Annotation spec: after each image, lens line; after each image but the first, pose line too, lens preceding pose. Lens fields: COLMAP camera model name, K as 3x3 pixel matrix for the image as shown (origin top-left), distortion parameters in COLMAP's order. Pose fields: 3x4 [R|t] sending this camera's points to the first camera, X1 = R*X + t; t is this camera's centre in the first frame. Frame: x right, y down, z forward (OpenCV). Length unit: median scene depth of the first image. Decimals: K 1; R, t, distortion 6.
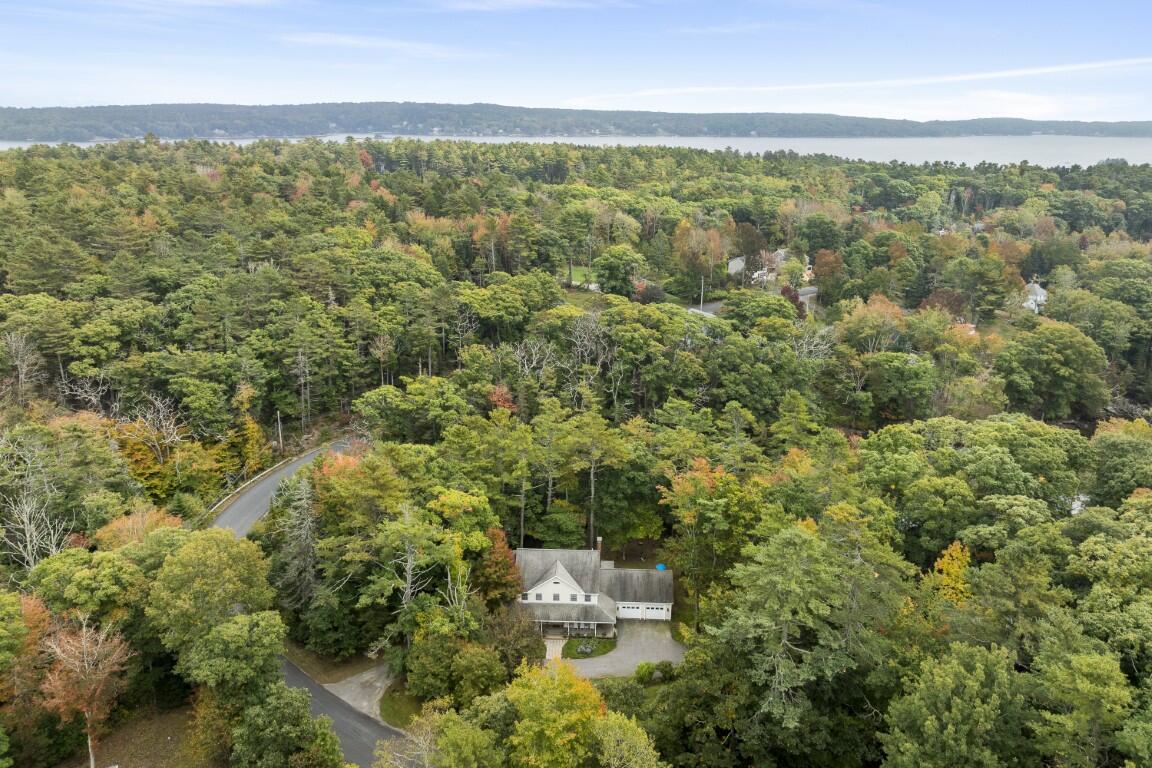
lens RADIAL K [[808.4, 0, 569.5], [0, 808.4, 384.9], [0, 0, 1]] dist [0.008326, -0.000586]
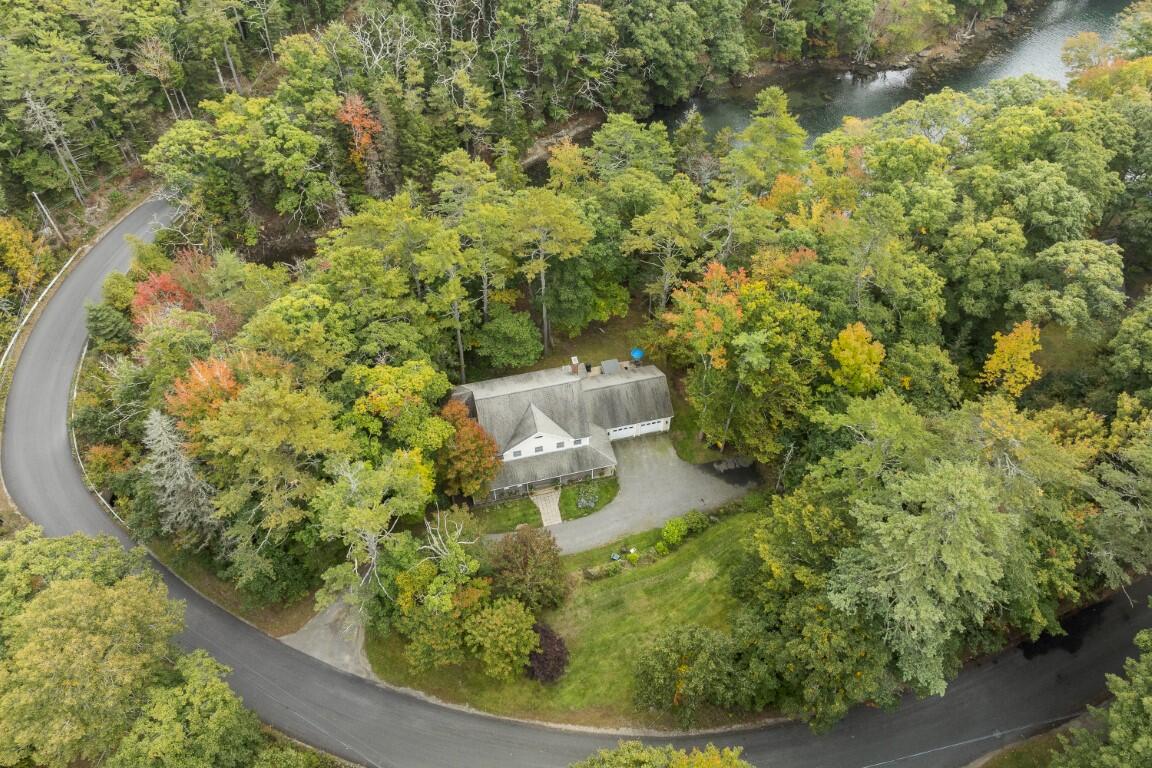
lens RADIAL K [[794.7, 0, 586.3], [0, 794.7, 378.8], [0, 0, 1]] dist [-0.001326, -0.008363]
pose [[0.961693, -0.213145, 0.172383, -0.080831], [0.098905, 0.856271, 0.506970, -0.165653], [-0.255664, -0.470500, 0.844551, 0.322648]]
